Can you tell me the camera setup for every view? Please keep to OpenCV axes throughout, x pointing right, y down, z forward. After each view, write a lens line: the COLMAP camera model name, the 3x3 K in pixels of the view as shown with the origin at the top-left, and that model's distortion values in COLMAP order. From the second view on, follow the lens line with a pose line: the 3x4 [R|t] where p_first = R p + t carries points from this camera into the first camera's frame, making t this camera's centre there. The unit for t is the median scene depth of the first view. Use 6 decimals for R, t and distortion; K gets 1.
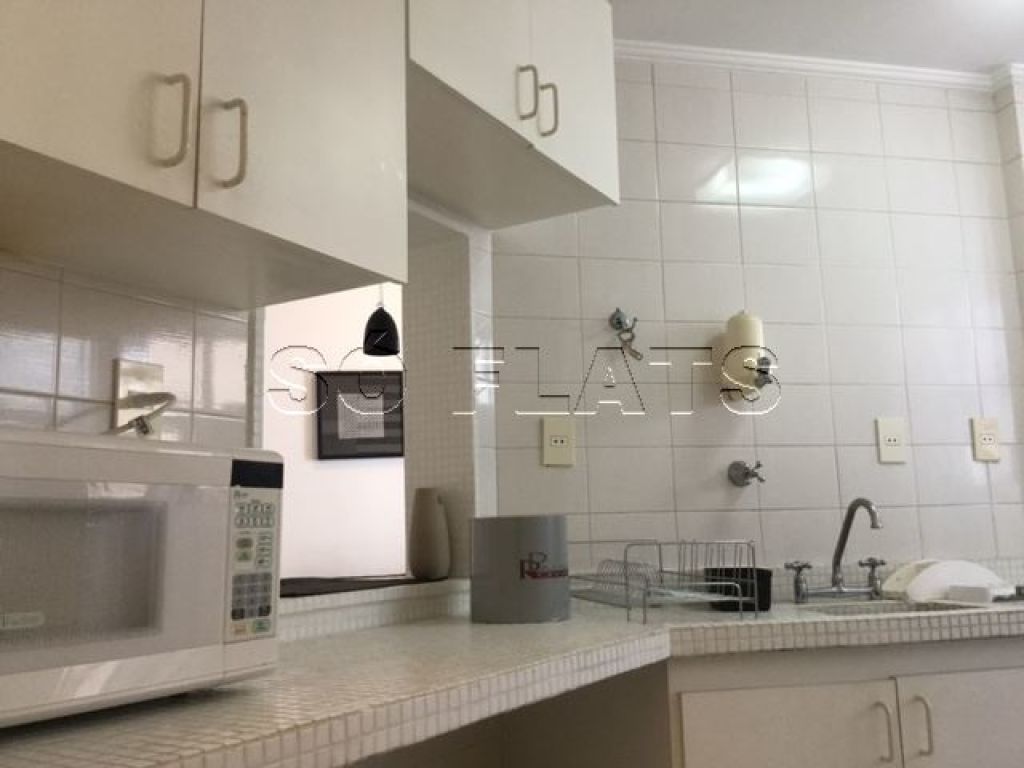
lens RADIAL K [[899.0, 0, 492.7], [0, 899.0, 386.2], [0, 0, 1]] dist [0.079695, -0.170312]
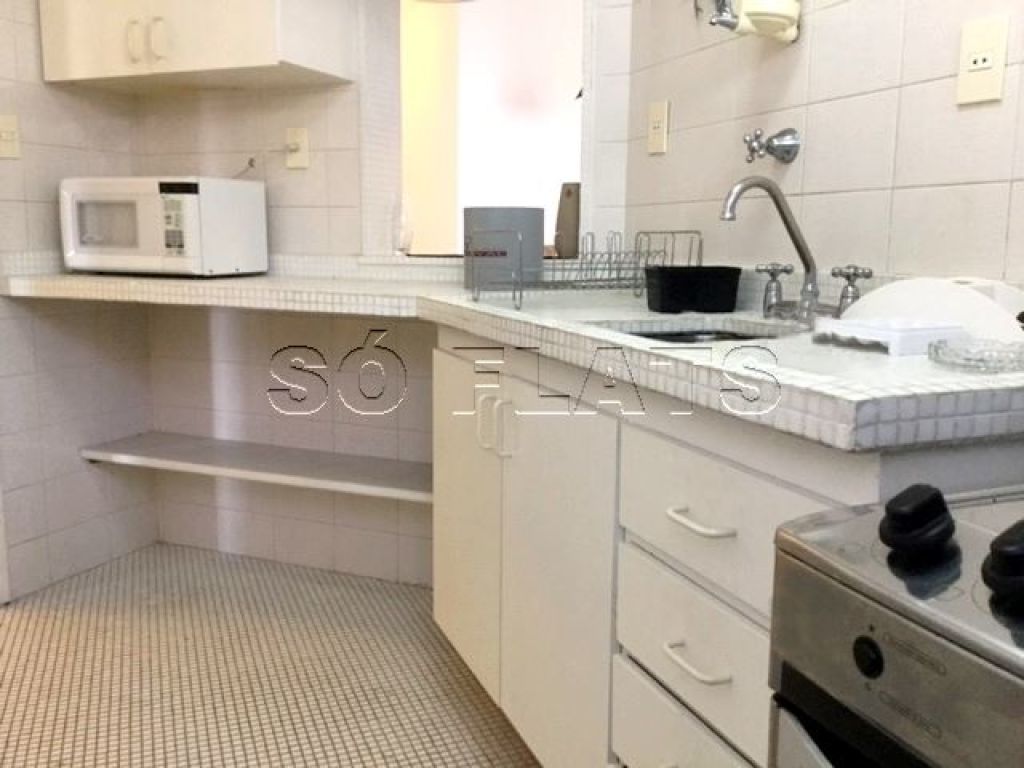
lens RADIAL K [[899.0, 0, 513.3], [0, 899.0, 385.7], [0, 0, 1]] dist [0.079695, -0.170312]
pose [[0.174414, 0.185432, -0.967055, 1.328414], [0.141632, 0.967171, 0.210999, 0.130853], [0.974433, -0.173767, 0.142425, 0.846825]]
